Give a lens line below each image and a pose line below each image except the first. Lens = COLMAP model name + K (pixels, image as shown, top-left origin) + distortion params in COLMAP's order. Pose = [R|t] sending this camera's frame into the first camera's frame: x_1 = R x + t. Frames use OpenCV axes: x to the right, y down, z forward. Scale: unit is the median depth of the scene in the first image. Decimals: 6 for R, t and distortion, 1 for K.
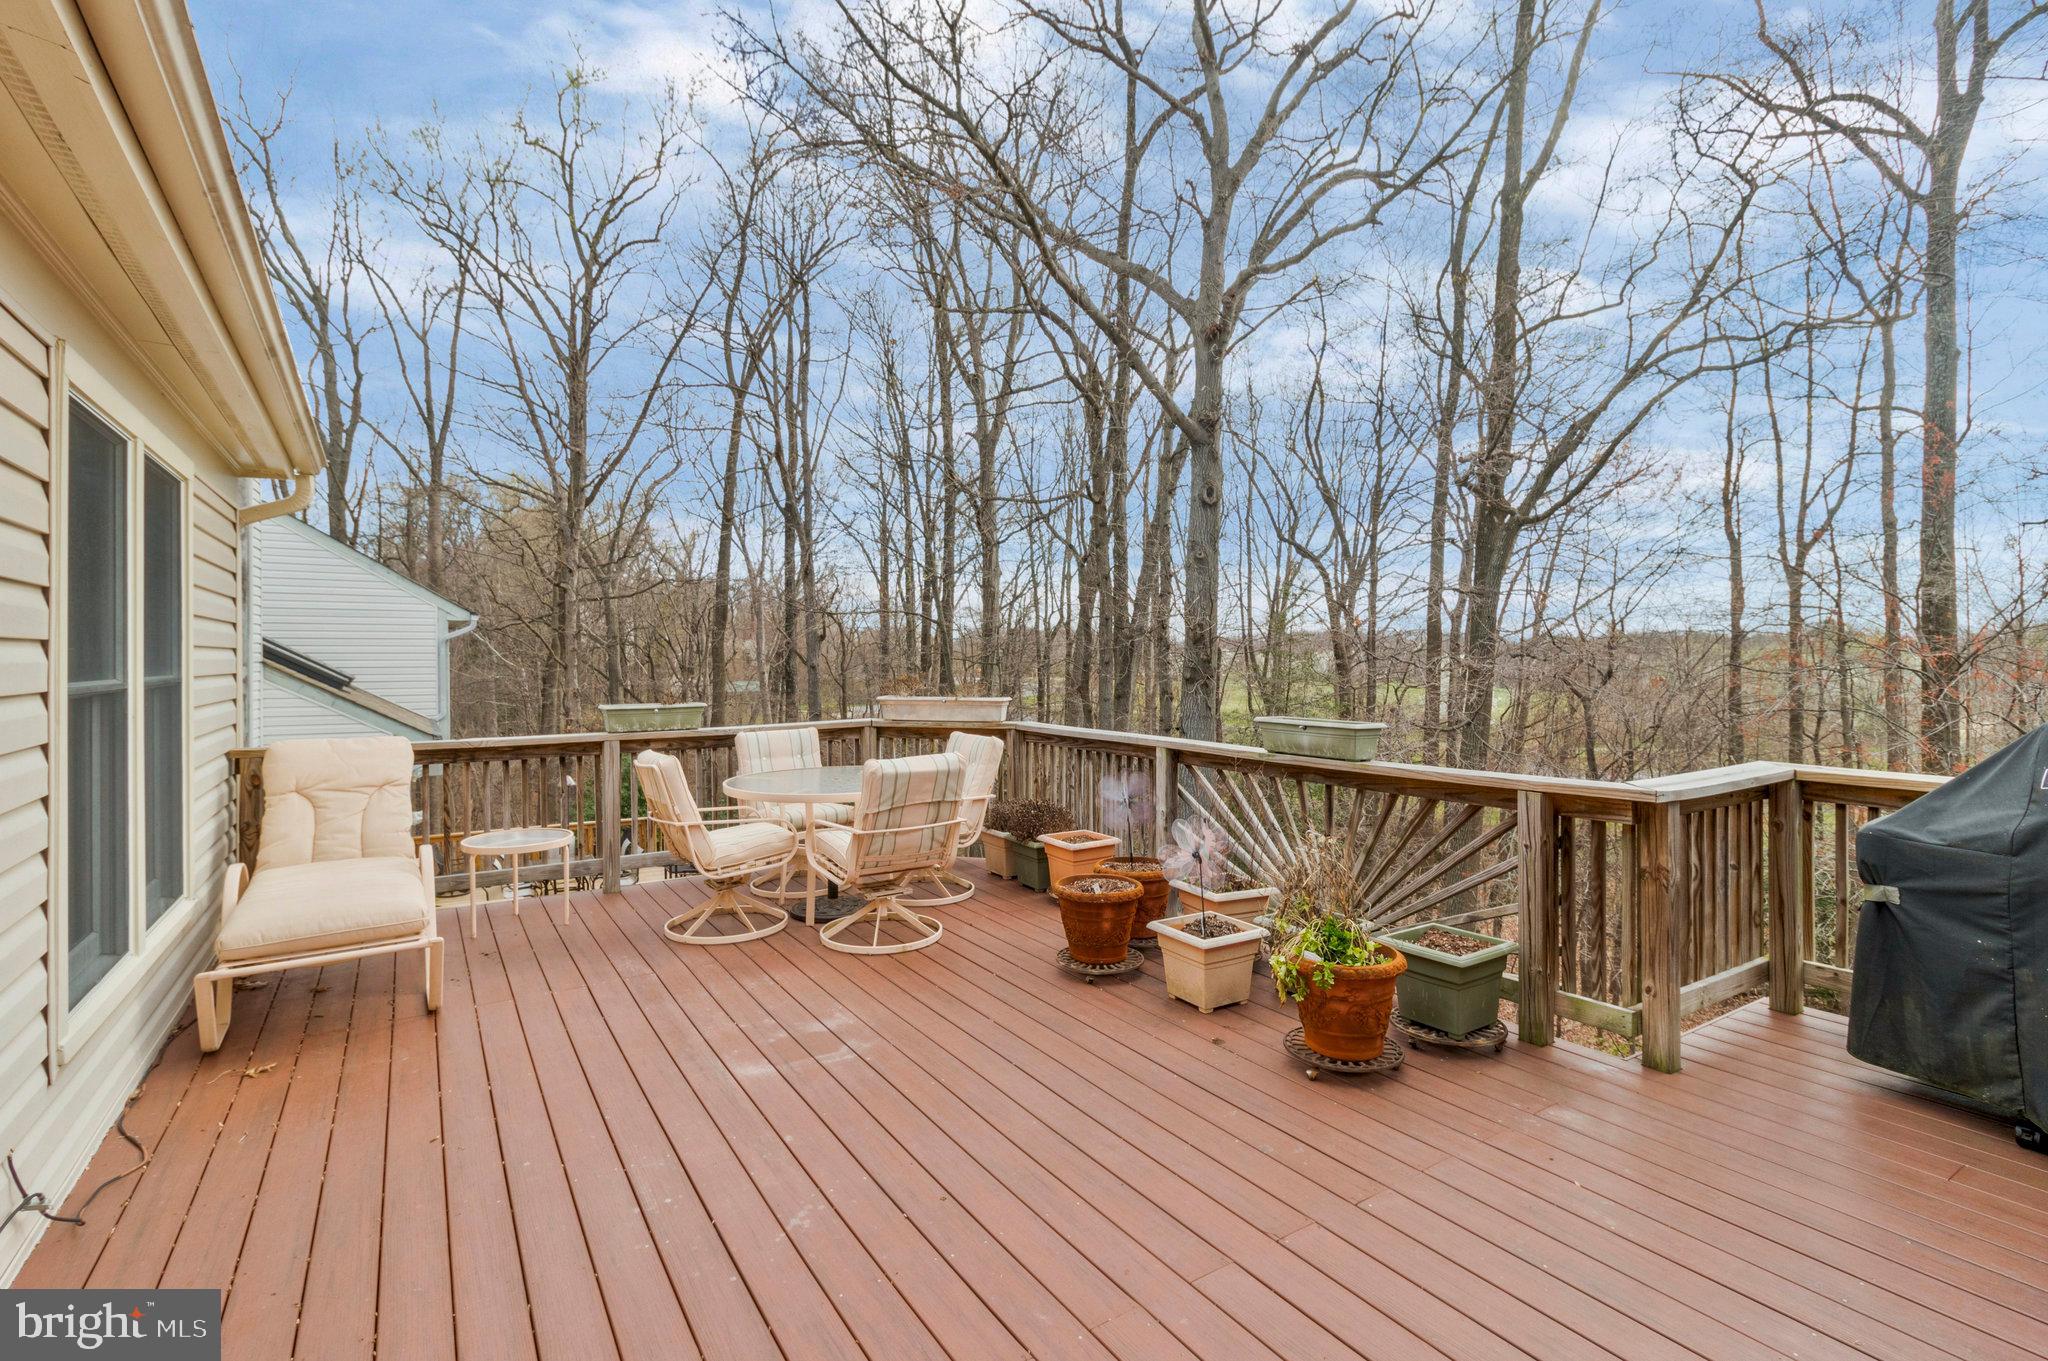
lens RADIAL K [[942.2, 0, 1024.0], [0, 942.2, 680.5], [0, 0, 1]] dist [0.002969, 0.000030]
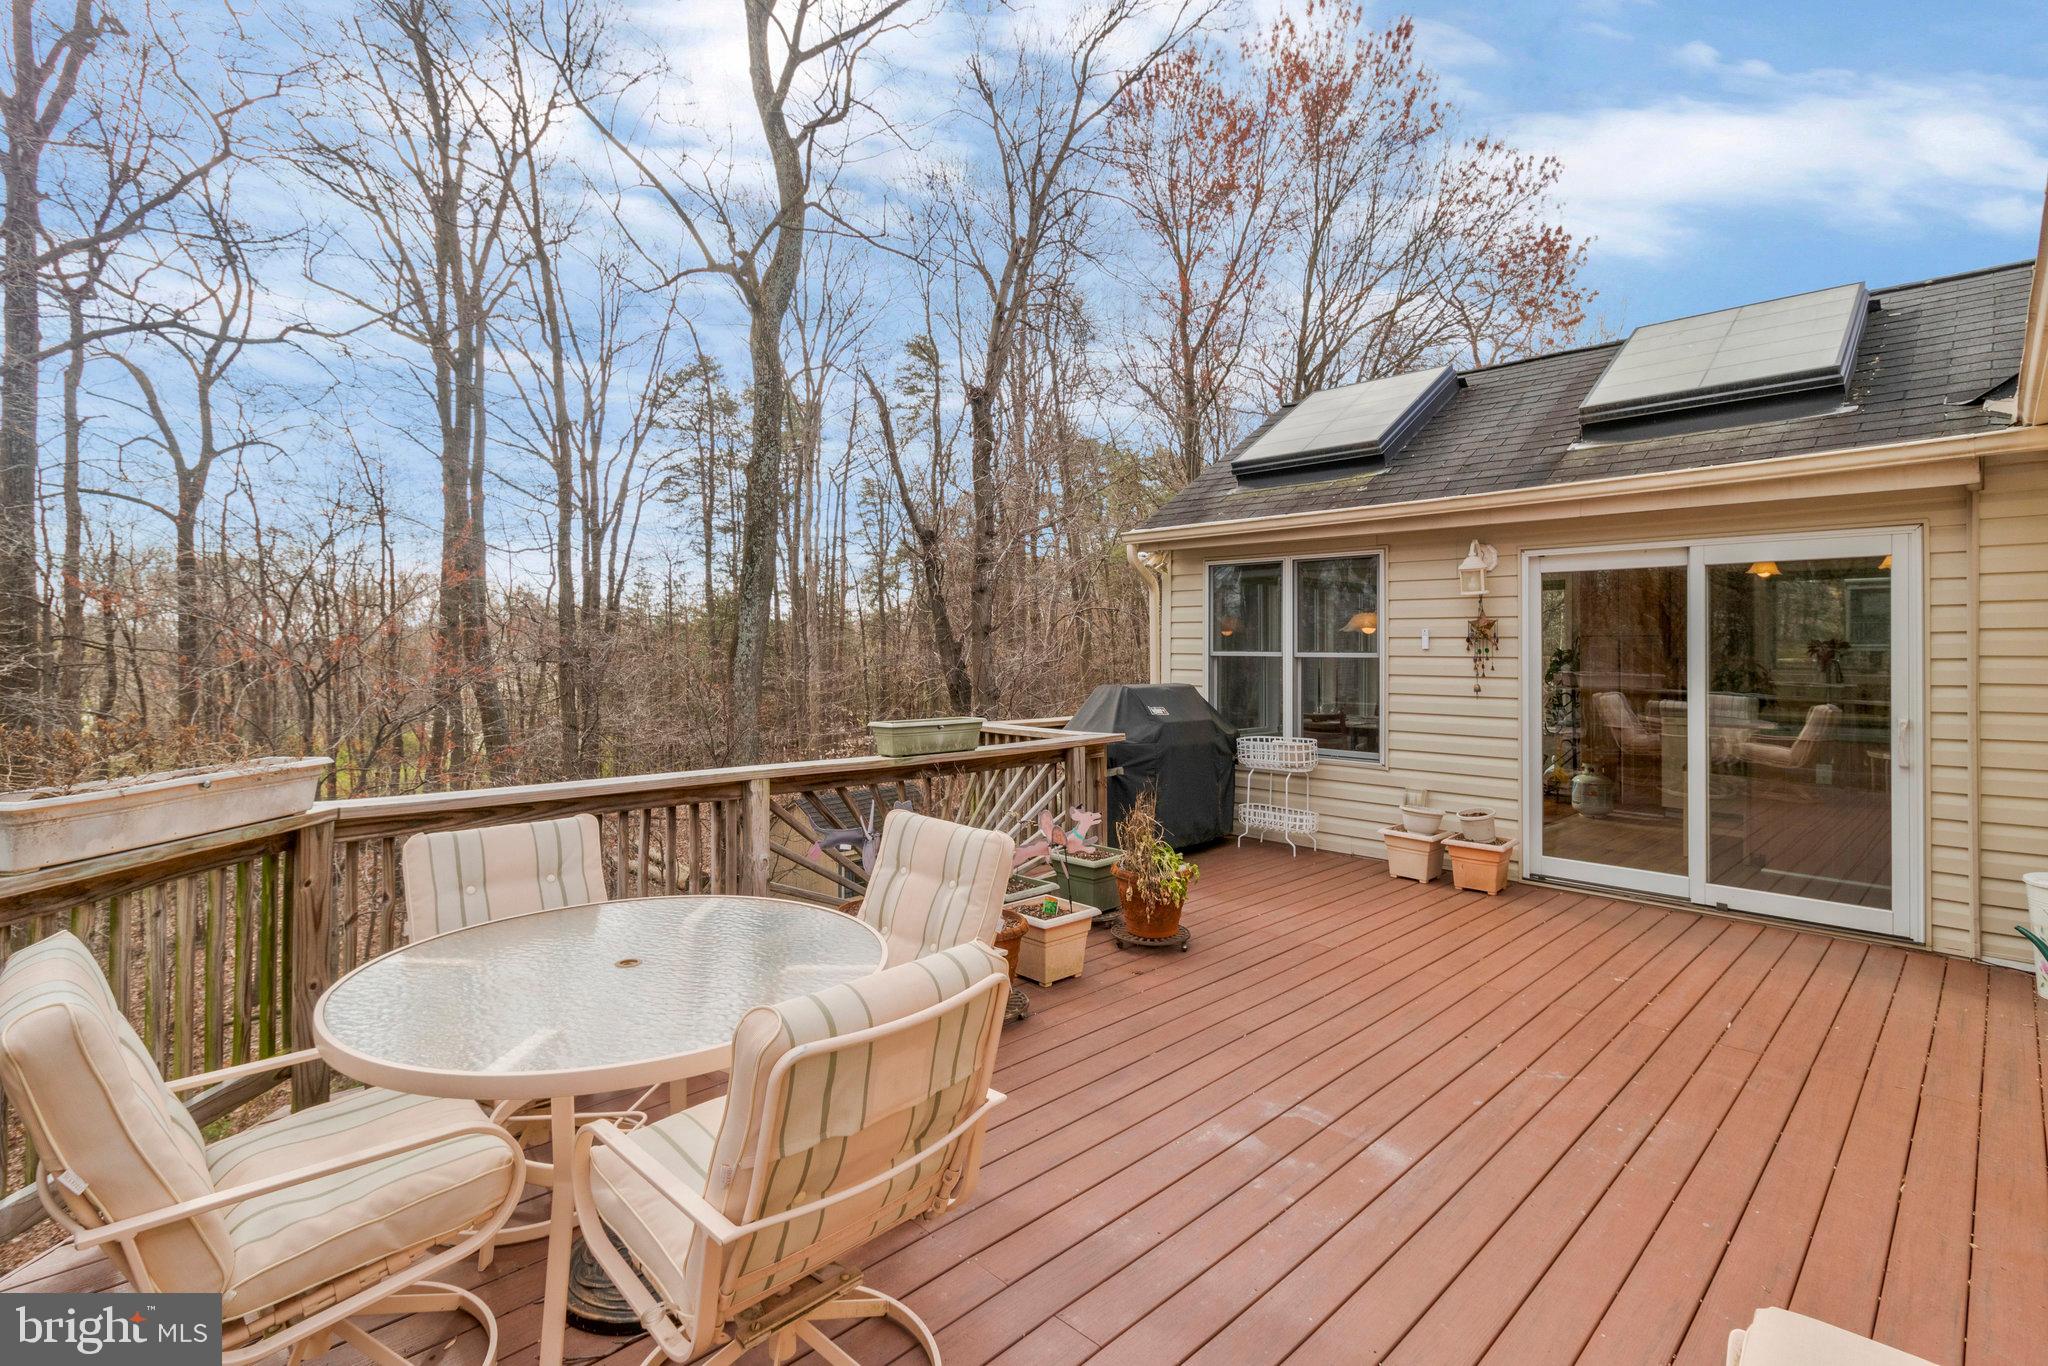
lens RADIAL K [[942.2, 0, 1024.0], [0, 942.2, 683.0], [0, 0, 1]] dist [0.002969, 0.000030]
pose [[-0.189648, -0.032557, 0.981312, -1.012468], [0.018235, 0.999161, 0.036673, -0.050654], [-0.981683, 0.024849, -0.188895, 1.422884]]
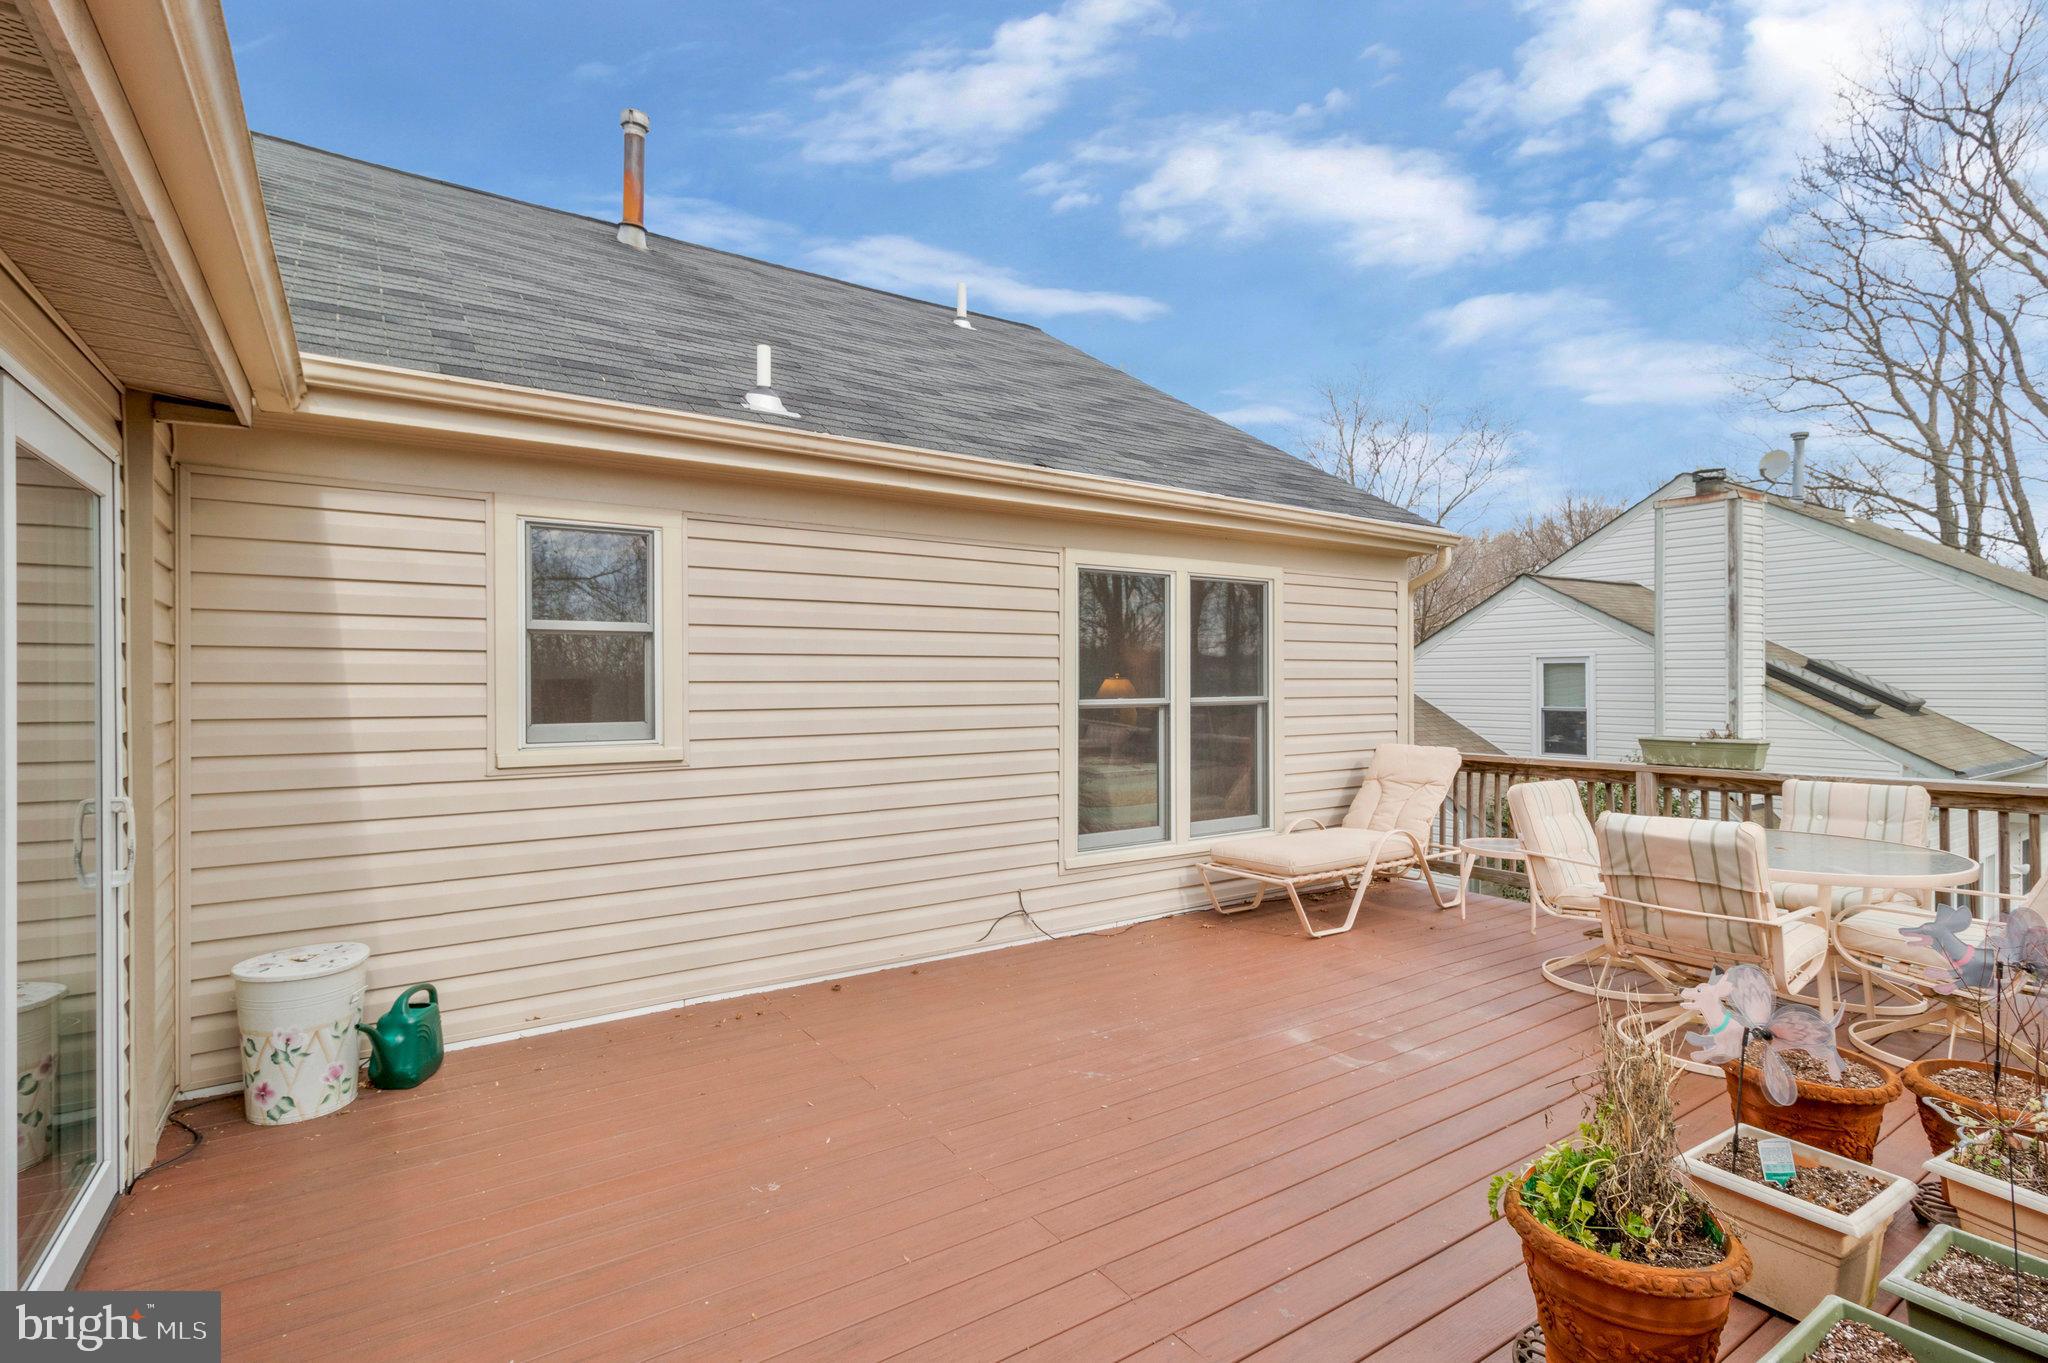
lens RADIAL K [[942.2, 0, 1024.0], [0, 942.2, 681.5], [0, 0, 1]] dist [0.002969, 0.000030]
pose [[0.006907, 0.000219, -0.999976, 0.867282], [-0.020628, 0.999787, 0.000077, -0.024853], [0.999763, 0.020627, 0.006910, 0.613463]]
